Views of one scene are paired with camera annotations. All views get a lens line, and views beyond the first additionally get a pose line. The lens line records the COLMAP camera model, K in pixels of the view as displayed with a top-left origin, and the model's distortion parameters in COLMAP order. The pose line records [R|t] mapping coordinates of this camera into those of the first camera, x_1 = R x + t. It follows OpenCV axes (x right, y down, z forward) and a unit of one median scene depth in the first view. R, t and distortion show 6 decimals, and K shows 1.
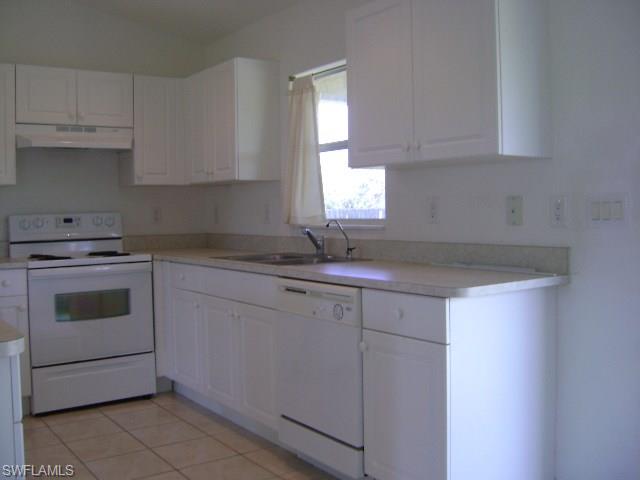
lens RADIAL K [[675.9, 0, 321.6], [0, 675.9, 221.5], [0, 0, 1]] dist [-0.138300, 0.069063]
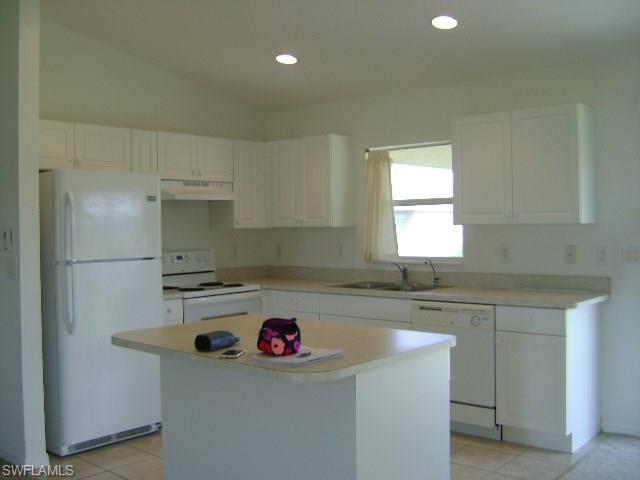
lens RADIAL K [[675.9, 0, 321.6], [0, 675.9, 221.5], [0, 0, 1]] dist [-0.138300, 0.069063]
pose [[0.972726, 0.004541, 0.231911, -0.443124], [0.002200, 0.999583, -0.028800, -0.033884], [-0.231945, 0.028525, 0.972311, -0.276260]]
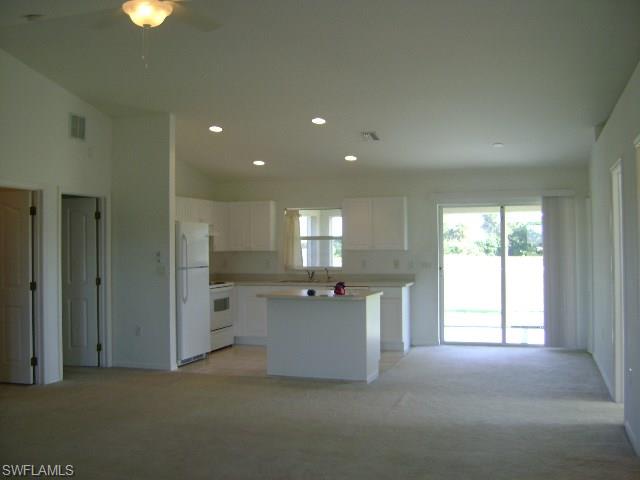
lens RADIAL K [[675.9, 0, 321.6], [0, 675.9, 221.5], [0, 0, 1]] dist [-0.138300, 0.069063]
pose [[0.806676, 0.031485, 0.590154, -1.395354], [0.004593, 0.998216, -0.059532, -0.021081], [-0.590975, 0.050734, 0.805093, -1.062202]]
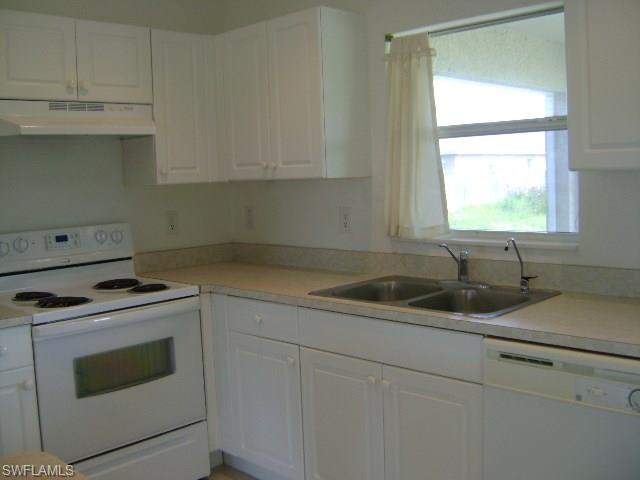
lens RADIAL K [[675.9, 0, 321.6], [0, 675.9, 221.5], [0, 0, 1]] dist [-0.138300, 0.069063]
pose [[0.984238, -0.031074, 0.174098, -0.250305], [0.022835, 0.998531, 0.049130, -0.050465], [-0.175369, -0.044380, 0.983502, 0.288052]]
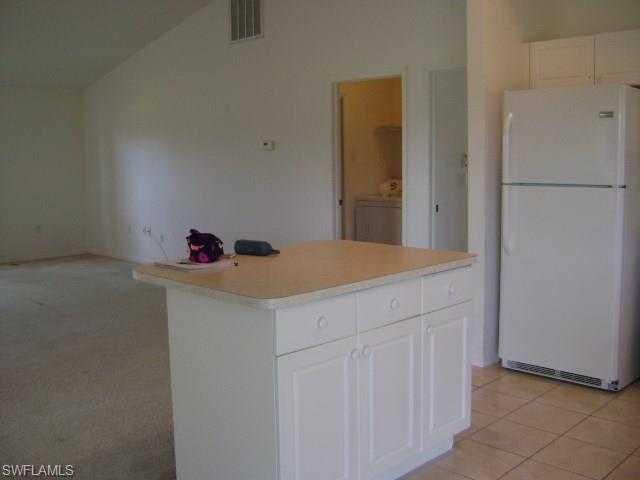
lens RADIAL K [[675.9, 0, 321.6], [0, 675.9, 221.5], [0, 0, 1]] dist [-0.138300, 0.069063]
pose [[0.164823, 0.106402, -0.980567, 0.341271], [-0.005971, 0.994254, 0.106883, -0.051374], [0.986305, -0.011762, 0.164512, 0.299947]]
